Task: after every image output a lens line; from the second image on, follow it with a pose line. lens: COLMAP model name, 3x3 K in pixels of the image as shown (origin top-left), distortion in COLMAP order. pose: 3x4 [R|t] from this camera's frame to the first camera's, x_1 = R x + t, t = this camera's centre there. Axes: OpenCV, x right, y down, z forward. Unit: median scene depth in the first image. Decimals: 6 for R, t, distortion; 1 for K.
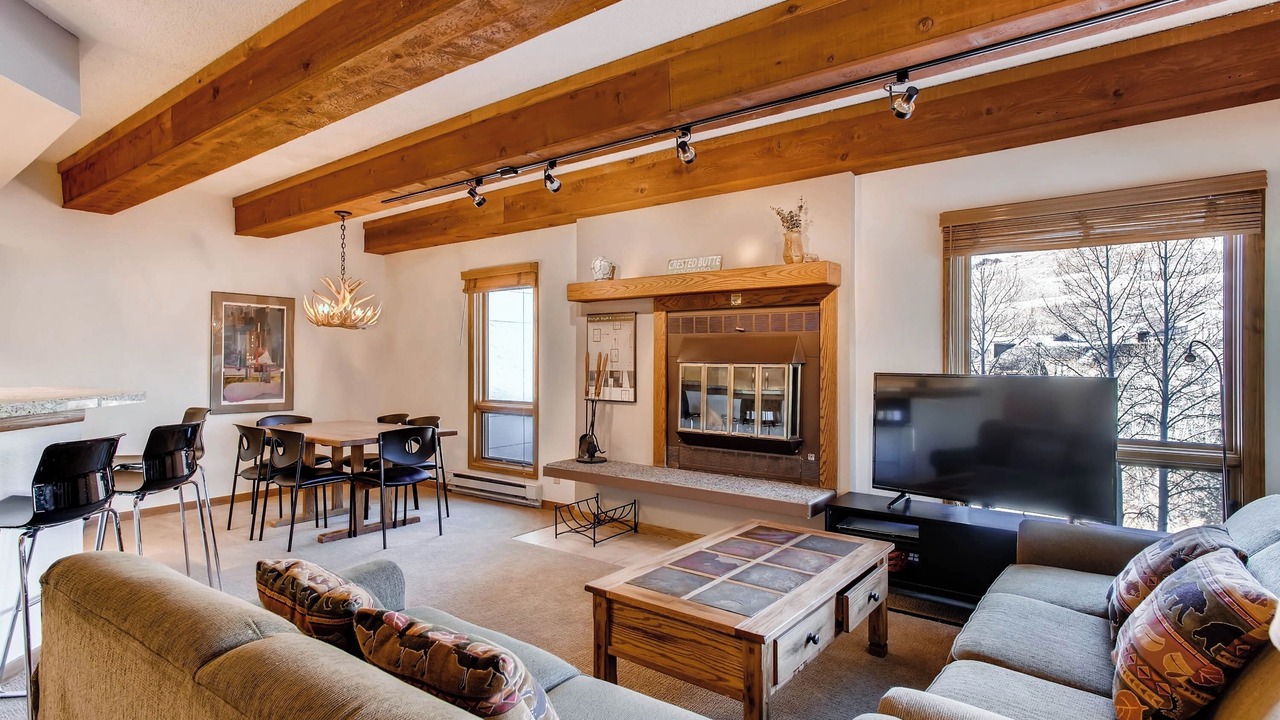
lens RADIAL K [[646.9, 0, 640.0], [0, 646.9, 360.0], [0, 0, 1]] dist [0.001051, 0.000779]
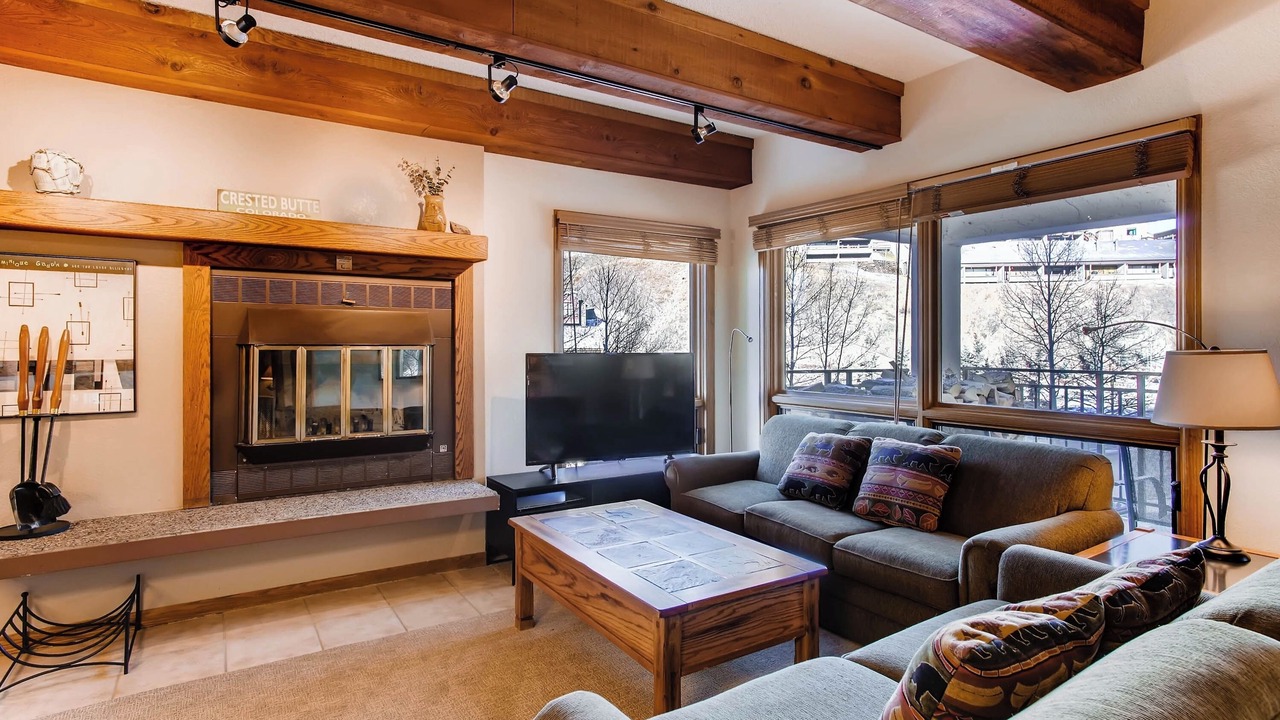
lens RADIAL K [[666.6, 0, 640.3], [0, 666.6, 342.3], [0, 0, 1]] dist [0.004678, 0.001417]
pose [[0.336887, -0.001615, 0.941544, -0.510242], [0.001557, 0.999998, 0.001158, 0.001329], [-0.941544, 0.001076, 0.336888, 0.419141]]
